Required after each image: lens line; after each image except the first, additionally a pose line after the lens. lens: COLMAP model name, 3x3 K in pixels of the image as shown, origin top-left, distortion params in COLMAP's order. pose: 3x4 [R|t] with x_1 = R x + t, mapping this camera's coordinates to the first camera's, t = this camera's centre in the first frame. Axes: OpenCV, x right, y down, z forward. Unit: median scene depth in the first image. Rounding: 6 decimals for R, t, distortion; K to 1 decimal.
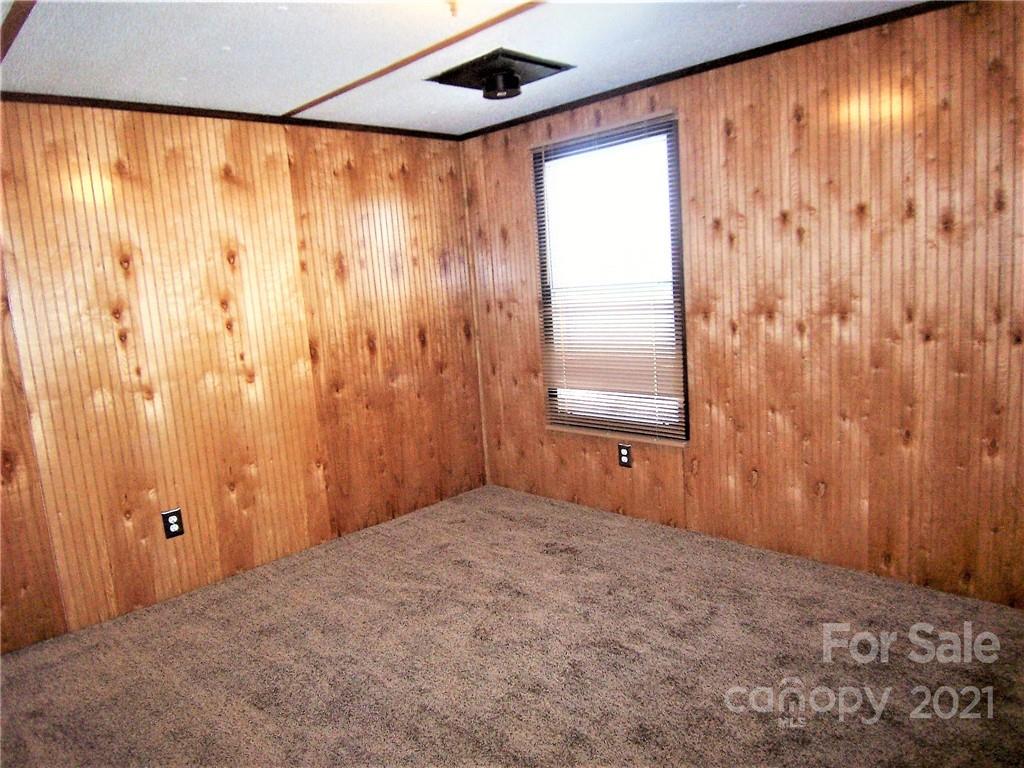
lens RADIAL K [[665.4, 0, 512.0], [0, 665.4, 384.0], [0, 0, 1]] dist [-0.007689, -0.002736]
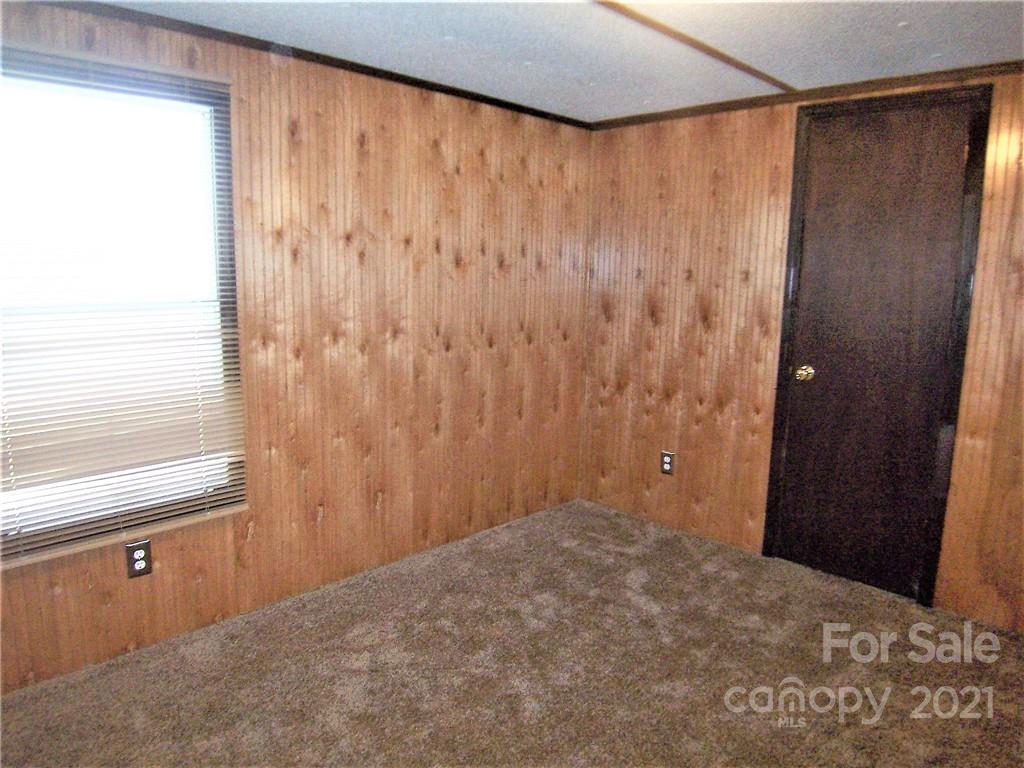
lens RADIAL K [[686.0, 0, 508.4], [0, 686.0, 372.7], [0, 0, 1]] dist [-0.005553, -0.056643]
pose [[0.026959, -0.099203, 0.994702, -0.581262], [0.134645, 0.986356, 0.094721, -0.111003], [-0.990527, 0.131378, 0.039949, 0.706571]]
